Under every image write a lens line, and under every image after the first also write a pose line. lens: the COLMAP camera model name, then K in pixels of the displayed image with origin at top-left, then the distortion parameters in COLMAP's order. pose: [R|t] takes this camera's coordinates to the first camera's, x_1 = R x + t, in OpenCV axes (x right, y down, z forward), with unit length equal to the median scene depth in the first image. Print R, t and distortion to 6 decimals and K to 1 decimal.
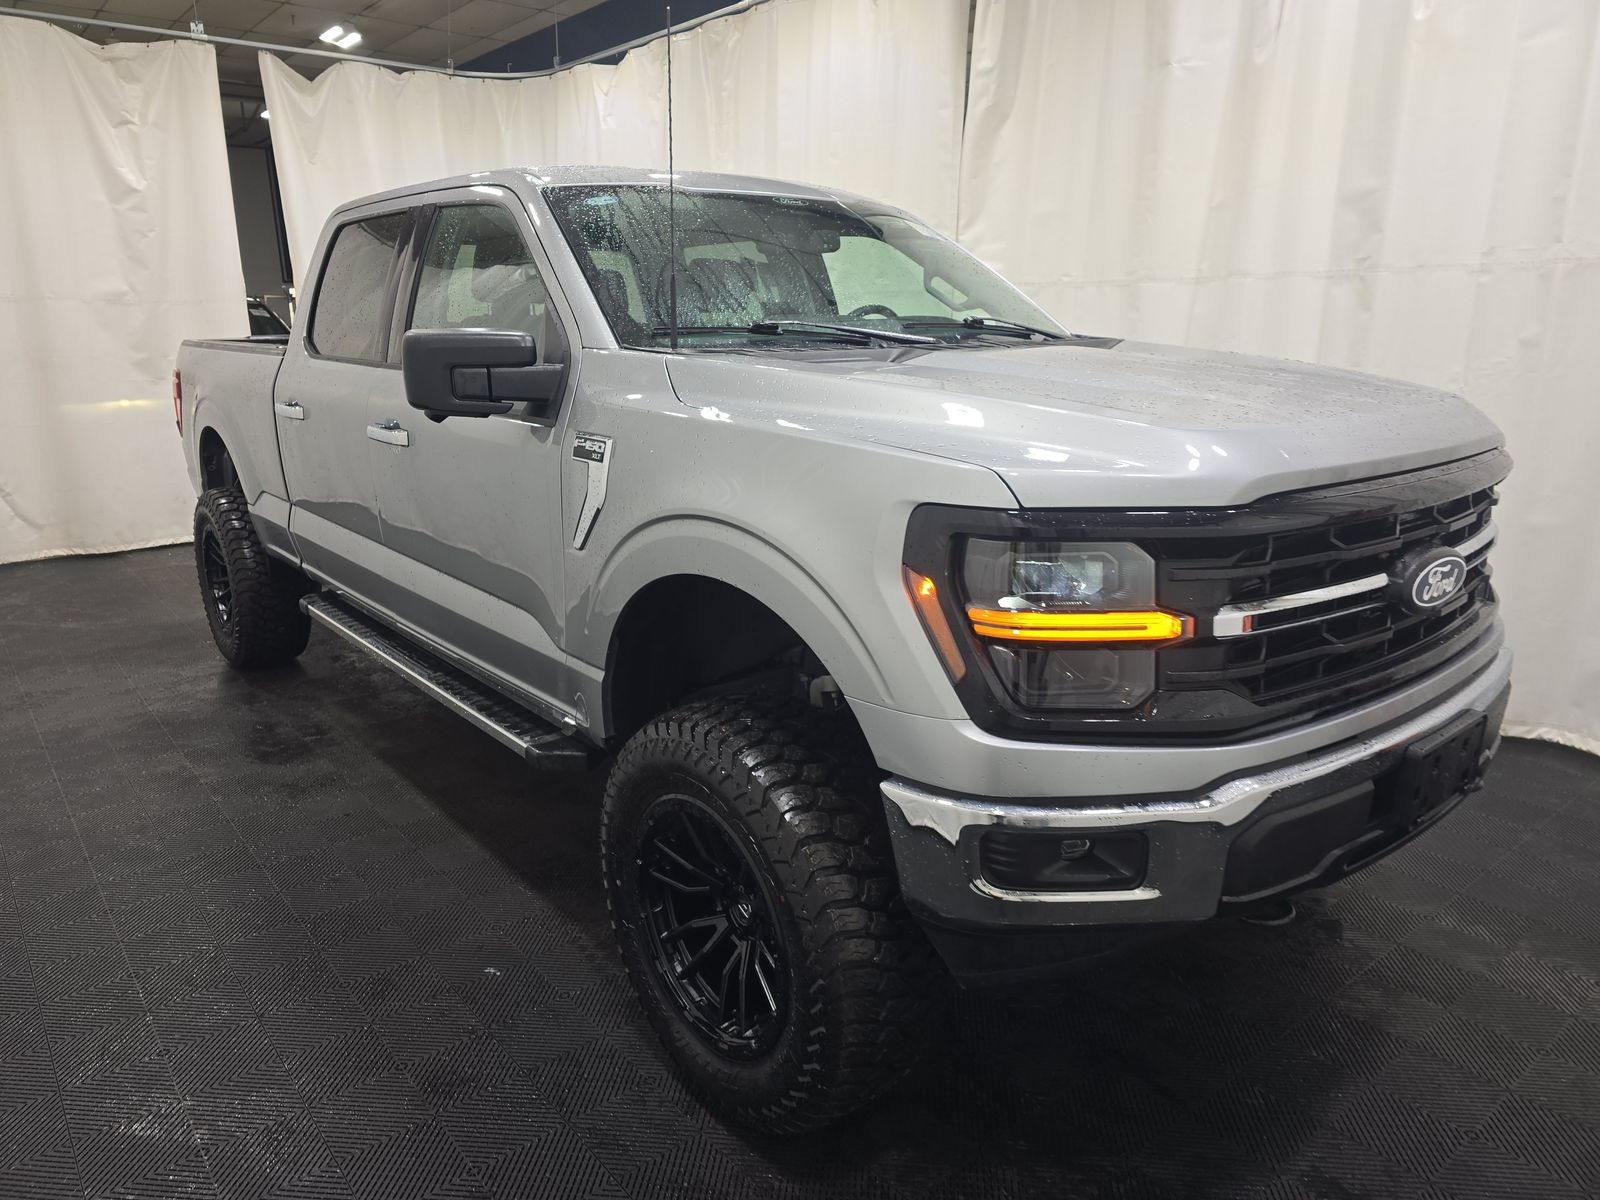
lens RADIAL K [[1075.9, 0, 836.1], [0, 1075.9, 621.7], [0, 0, 1]] dist [0.053579, -0.038624]
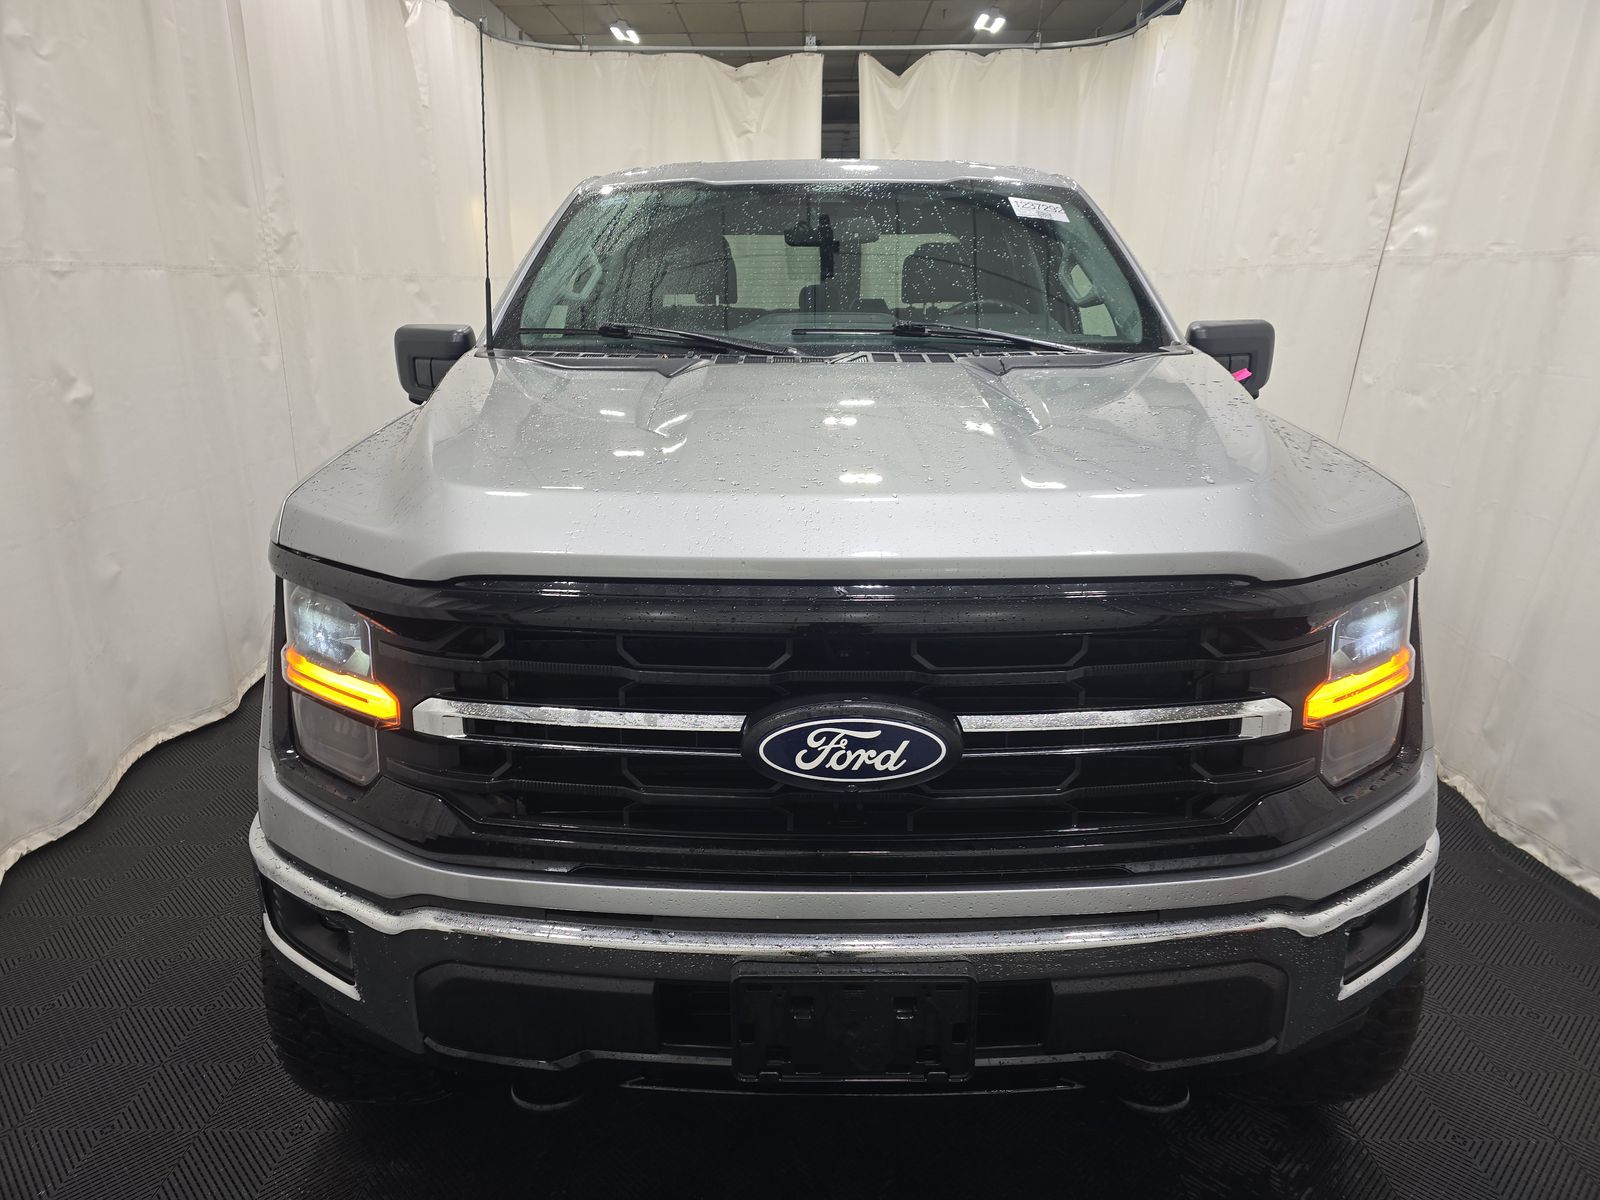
lens RADIAL K [[1075.9, 0, 852.2], [0, 1075.9, 643.9], [0, 0, 1]] dist [0.053579, -0.038624]
pose [[0.760973, 0.206585, -0.615015, 0.297956], [-0.176320, 0.978124, 0.110388, -0.055019], [0.624365, 0.024438, 0.780750, 0.148012]]
